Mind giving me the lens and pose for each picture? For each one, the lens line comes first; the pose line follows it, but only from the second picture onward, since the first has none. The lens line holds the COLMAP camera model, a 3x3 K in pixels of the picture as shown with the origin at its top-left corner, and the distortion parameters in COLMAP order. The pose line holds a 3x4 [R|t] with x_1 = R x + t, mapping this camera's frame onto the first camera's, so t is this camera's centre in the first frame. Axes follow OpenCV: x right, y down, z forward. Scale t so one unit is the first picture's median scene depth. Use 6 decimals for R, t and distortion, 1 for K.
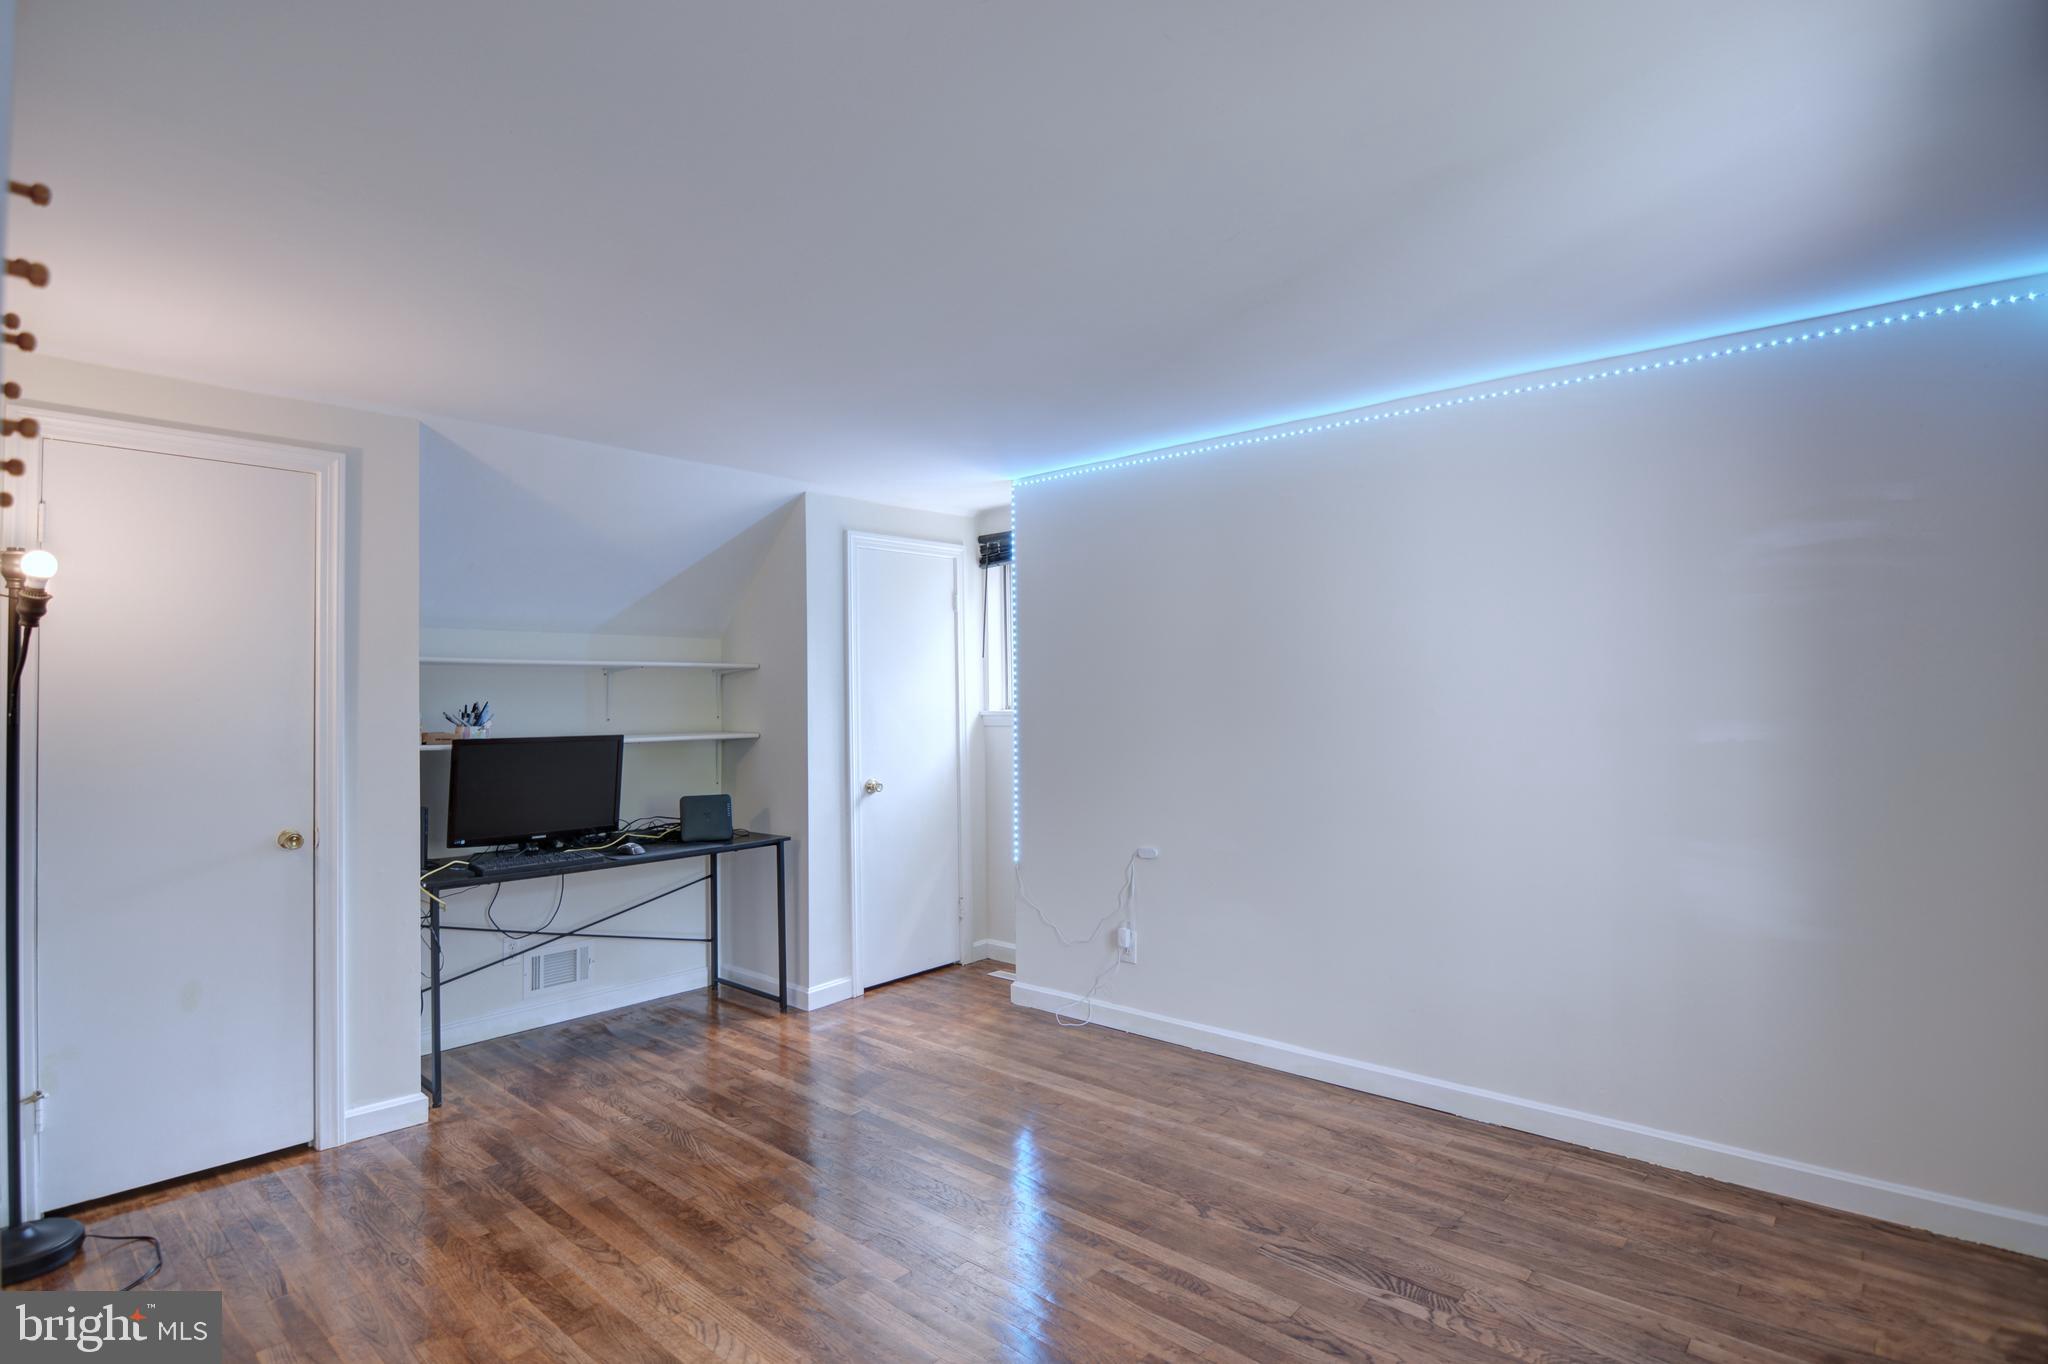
lens RADIAL K [[1013.0, 0, 1026.3], [0, 1013.0, 687.0], [0, 0, 1]] dist [-0.003029, -0.008469]
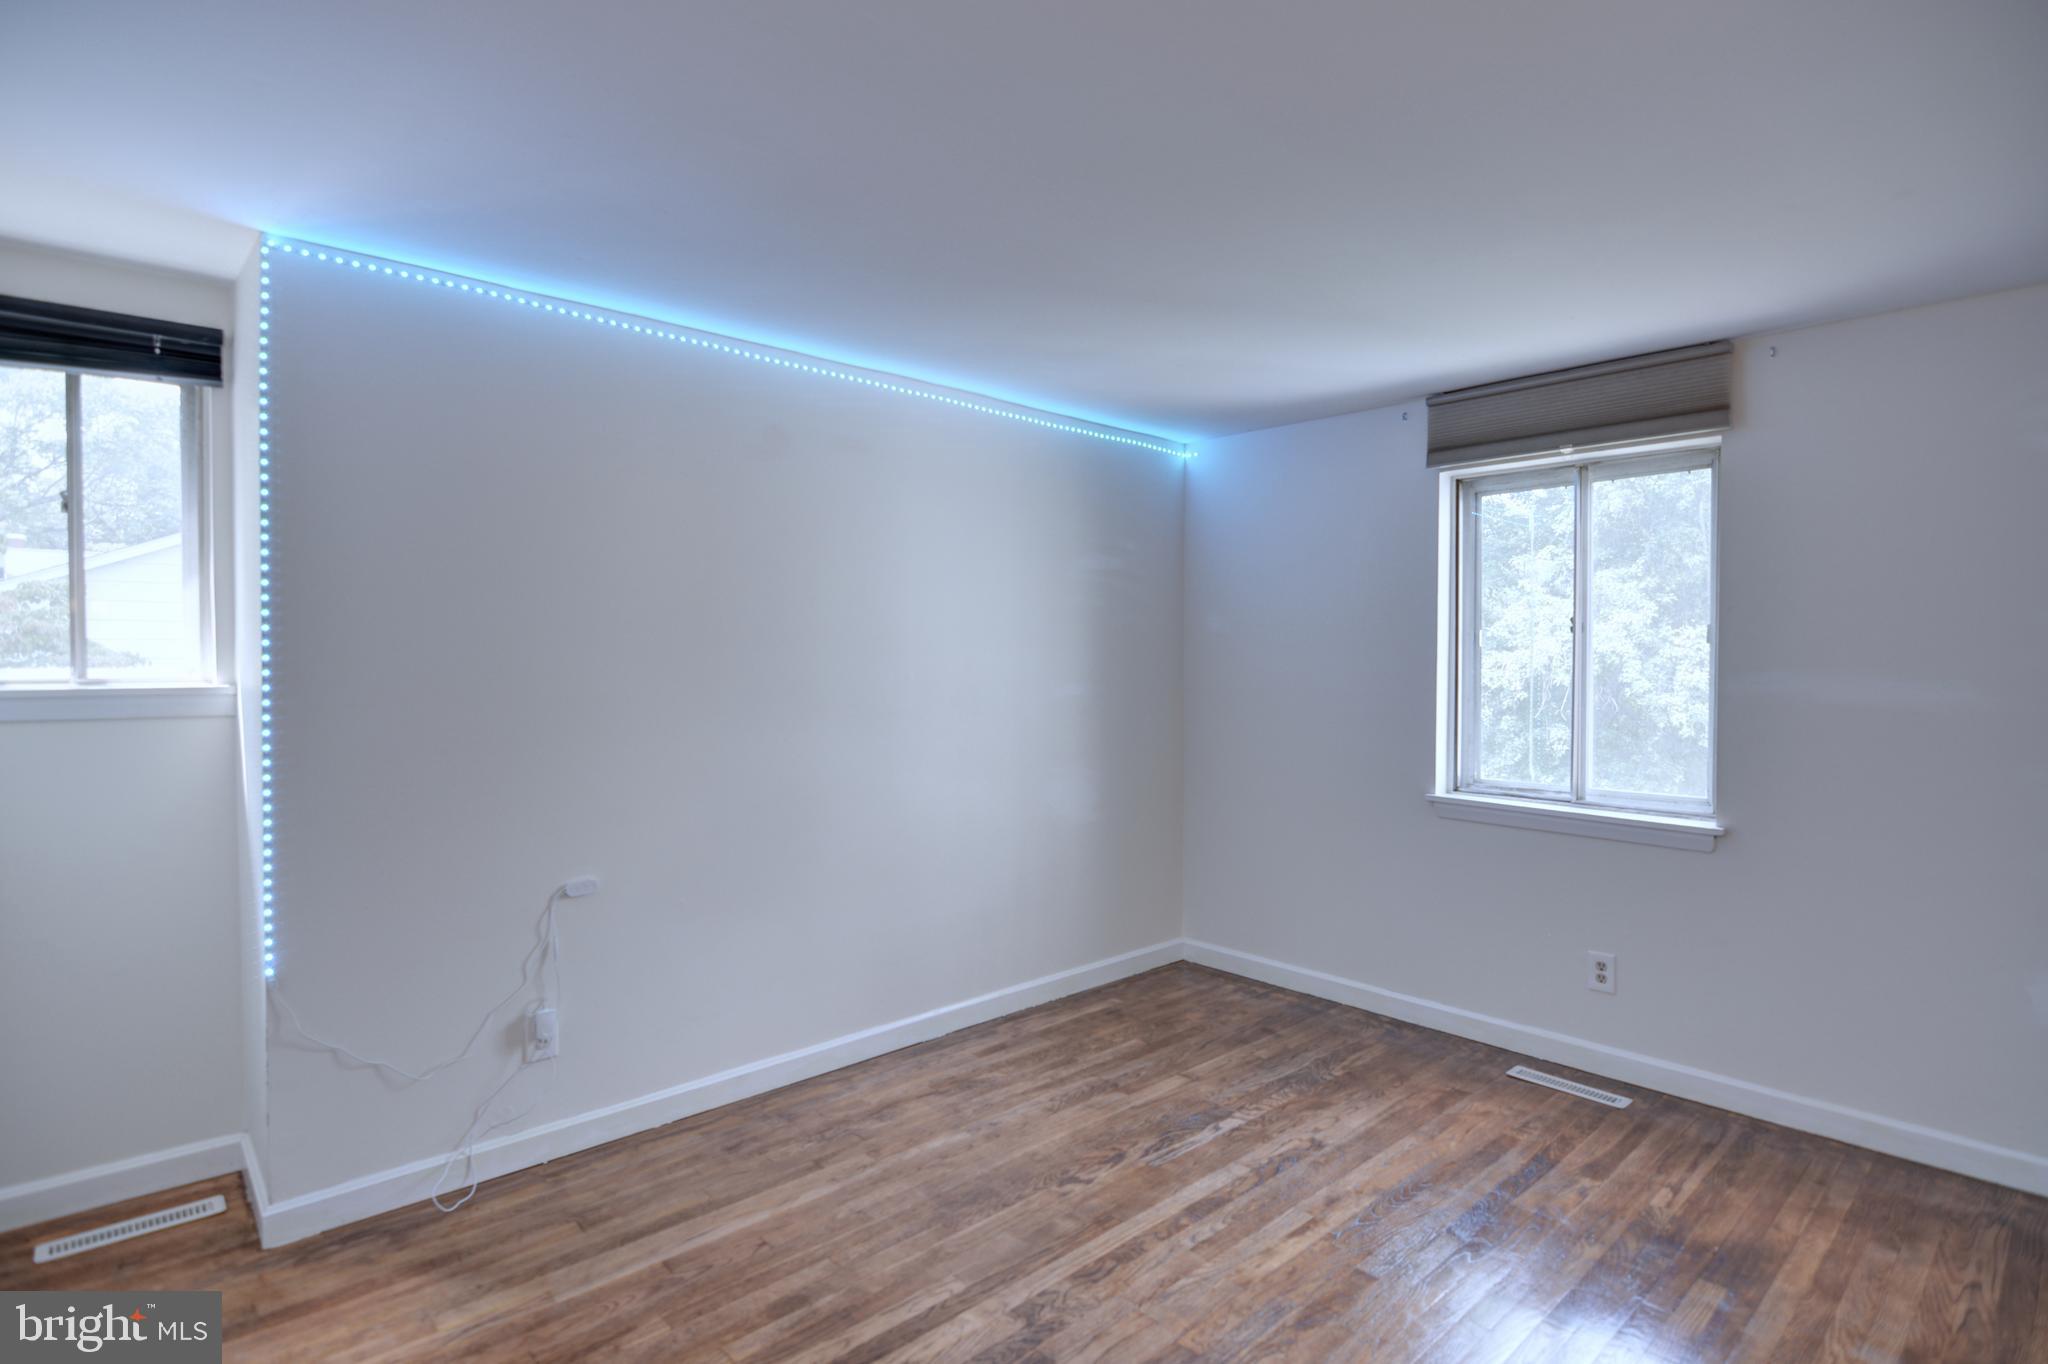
lens RADIAL K [[1013.0, 0, 1028.3], [0, 1013.0, 675.2], [0, 0, 1]] dist [-0.003029, -0.008469]
pose [[0.104421, -0.006082, 0.994515, -0.729494], [-0.014141, 0.999871, 0.007600, 0.012340], [-0.994433, -0.014857, 0.104321, 0.850943]]
